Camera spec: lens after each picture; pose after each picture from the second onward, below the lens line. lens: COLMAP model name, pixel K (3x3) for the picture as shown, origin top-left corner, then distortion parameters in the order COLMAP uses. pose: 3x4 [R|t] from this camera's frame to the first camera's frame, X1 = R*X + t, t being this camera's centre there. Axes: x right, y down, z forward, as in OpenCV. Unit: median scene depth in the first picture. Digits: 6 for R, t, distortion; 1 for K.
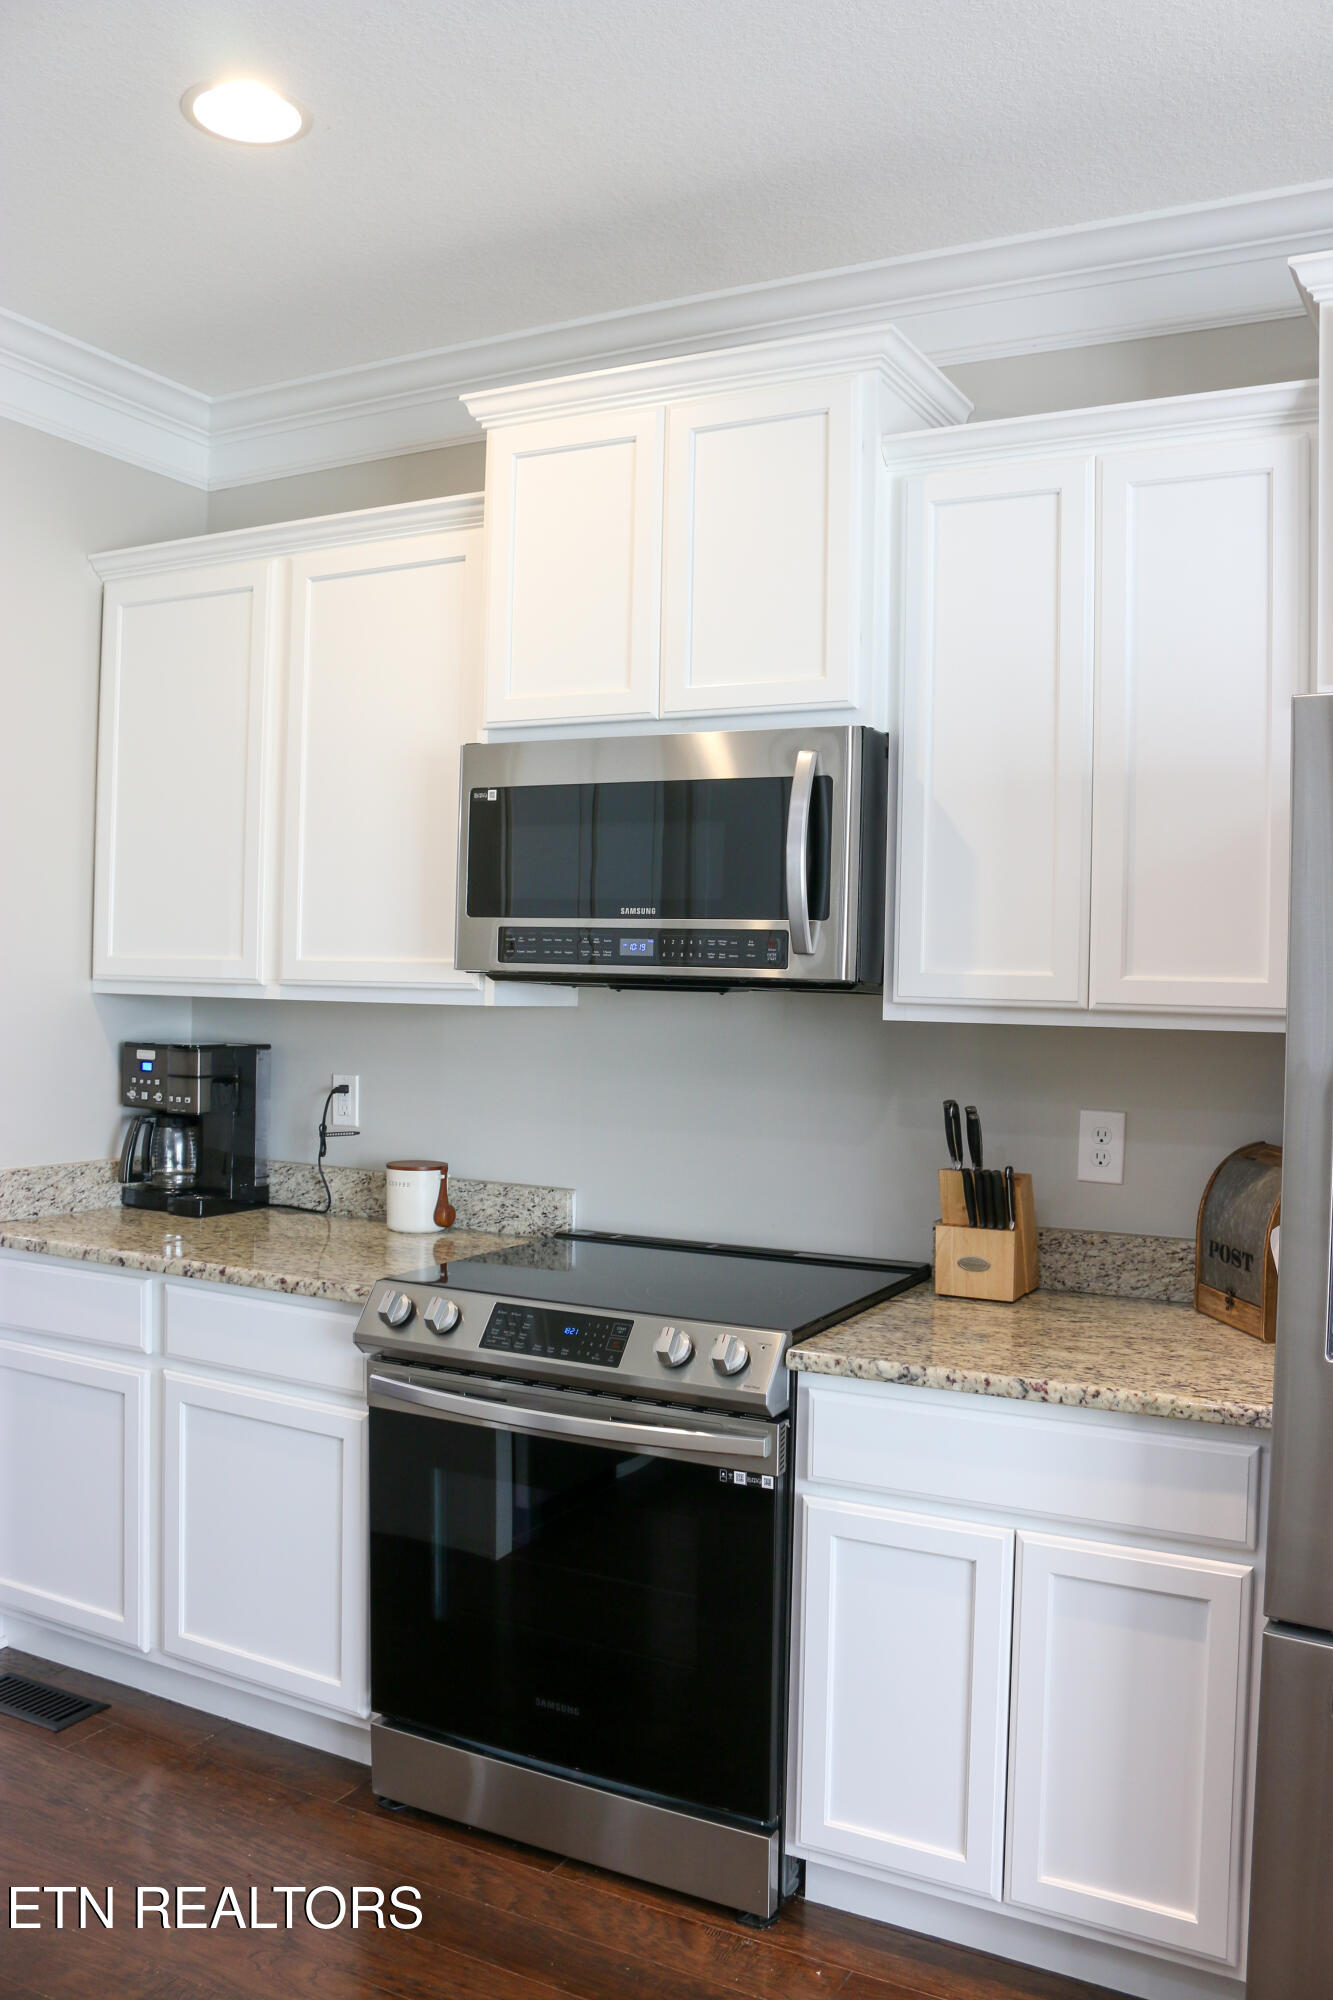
lens RADIAL K [[1633.1, 0, 653.1], [0, 1633.1, 987.5], [0, 0, 1]] dist [-0.158178, 0.129367]
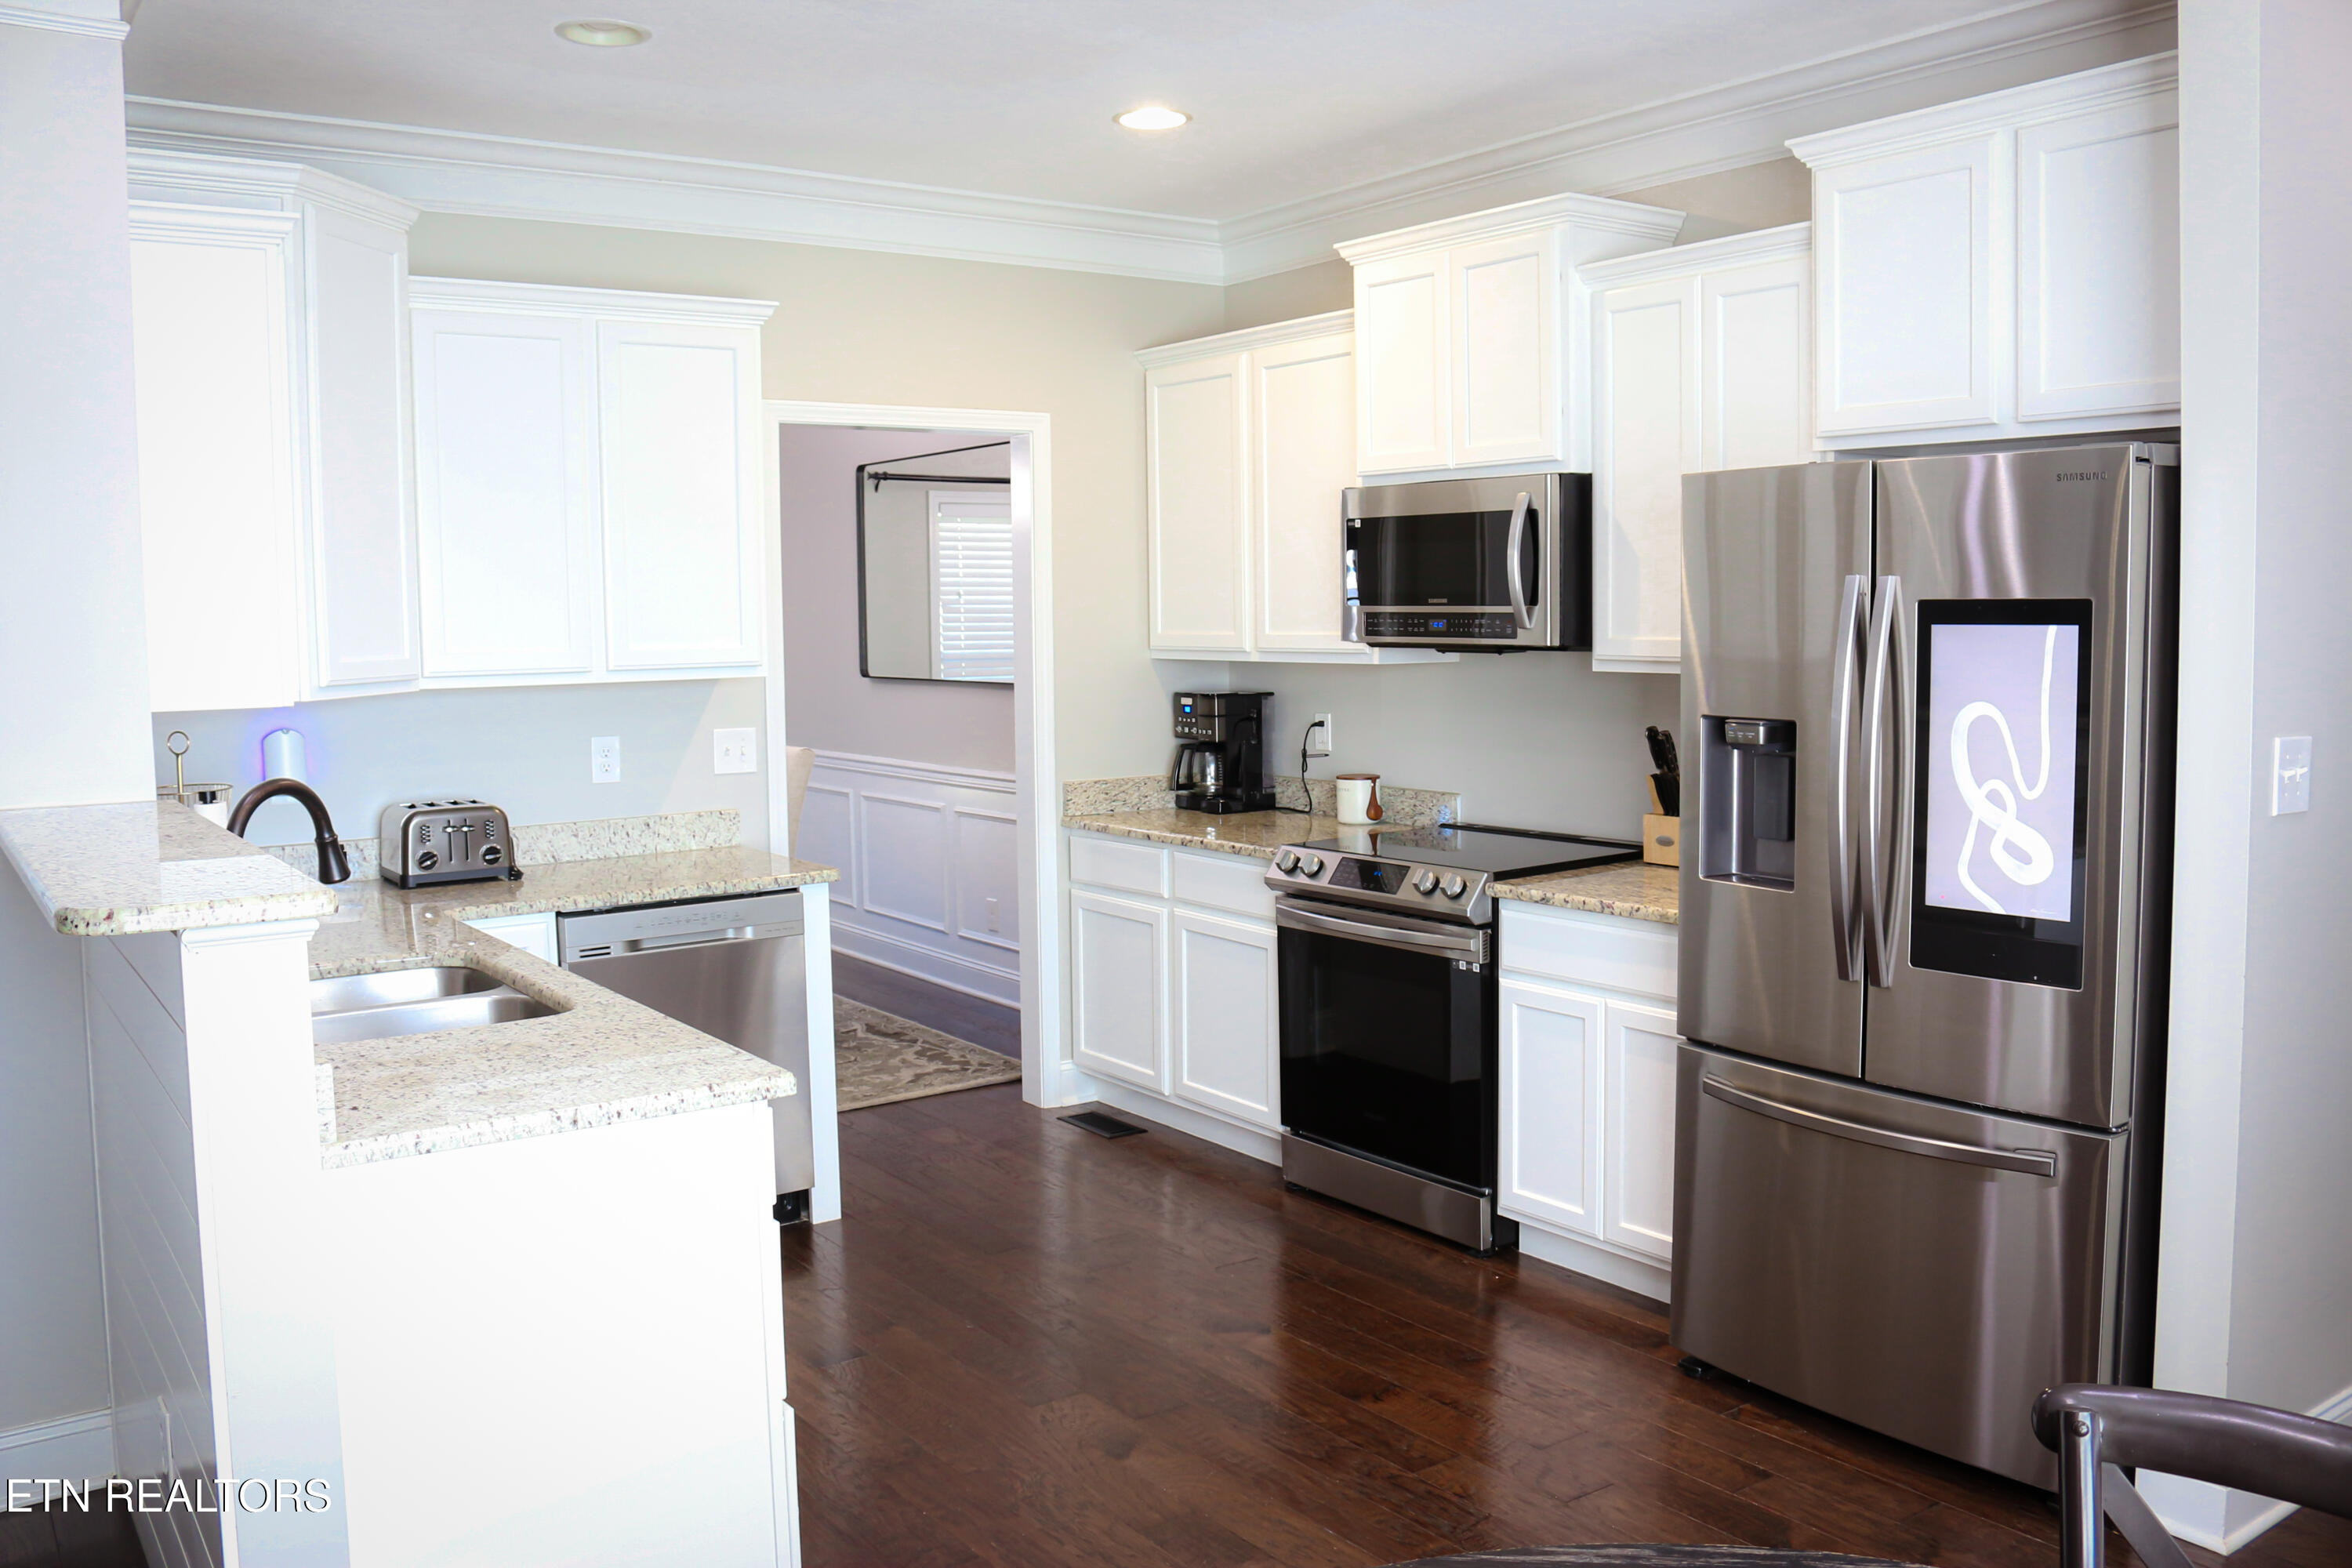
lens RADIAL K [[1920.6, 0, 1181.4], [0, 1920.6, 783.9], [0, 0, 1]] dist [-0.158178, 0.129367]
pose [[0.898620, 0.007471, -0.438665, 0.528480], [0.029682, 0.996529, 0.077776, -0.021880], [0.437723, -0.082912, 0.895279, -0.657954]]
